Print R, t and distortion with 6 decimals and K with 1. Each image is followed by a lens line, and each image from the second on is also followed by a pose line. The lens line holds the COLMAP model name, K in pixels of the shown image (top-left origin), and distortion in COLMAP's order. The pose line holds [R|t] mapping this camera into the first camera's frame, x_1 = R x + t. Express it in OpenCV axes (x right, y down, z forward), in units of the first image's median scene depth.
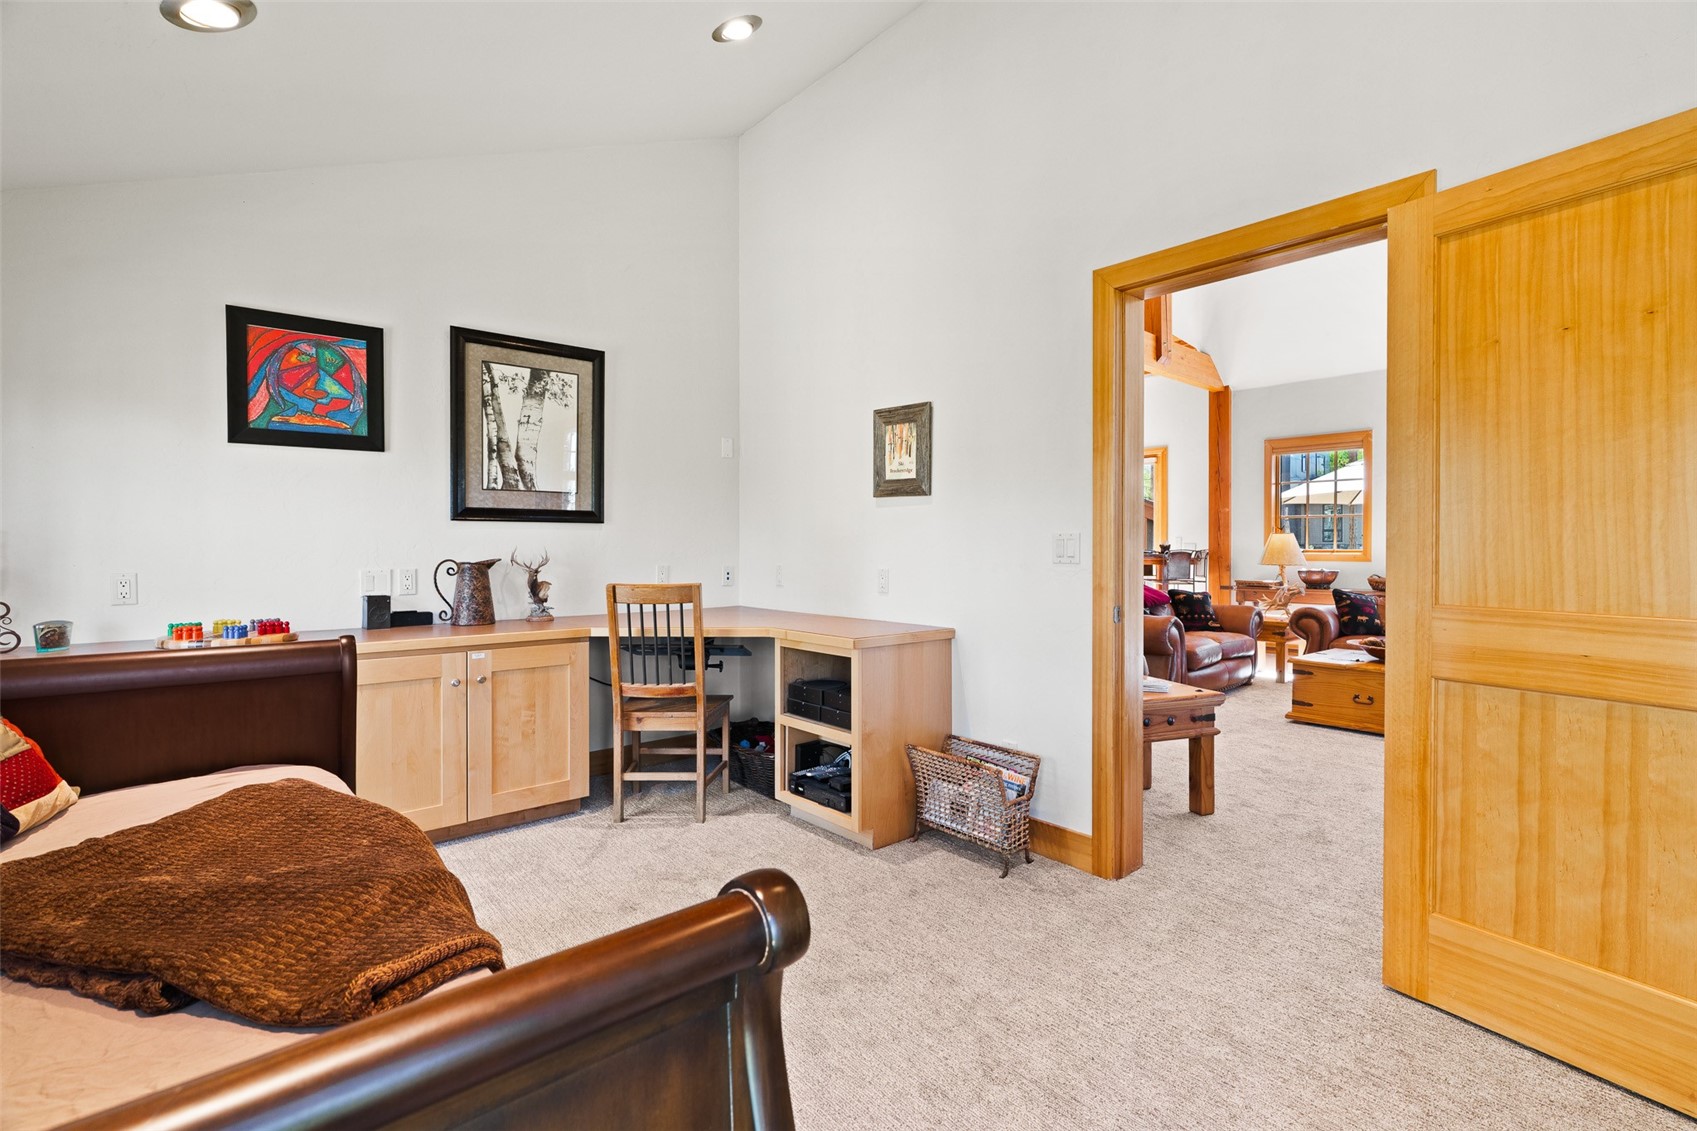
lens RADIAL K [[771.2, 0, 849.4], [0, 771.2, 552.3], [0, 0, 1]] dist [-0.010861, 0.004526]
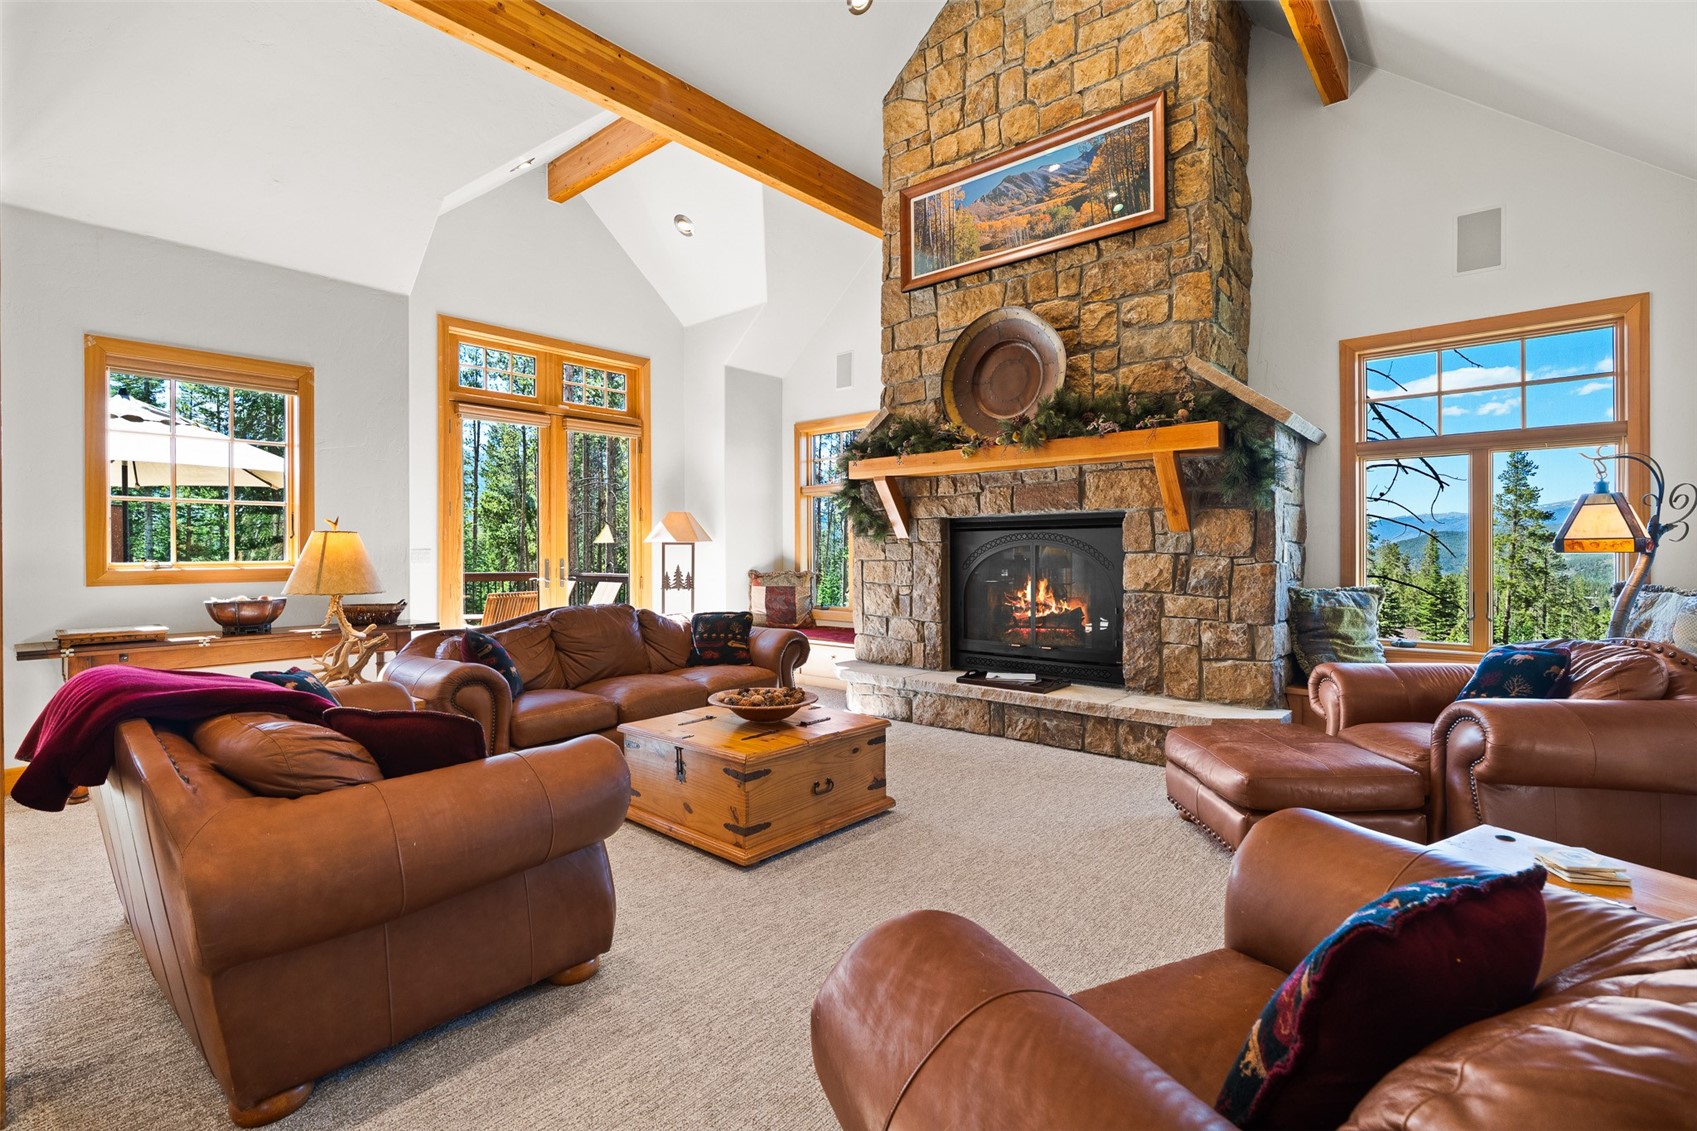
lens RADIAL K [[771.2, 0, 858.6], [0, 771.2, 550.1], [0, 0, 1]] dist [-0.010861, 0.004526]
pose [[-0.143730, -0.001614, 0.989616, 0.005977], [0.012262, 0.999919, 0.003411, -0.015329], [-0.989541, 0.012625, -0.143698, 1.129820]]
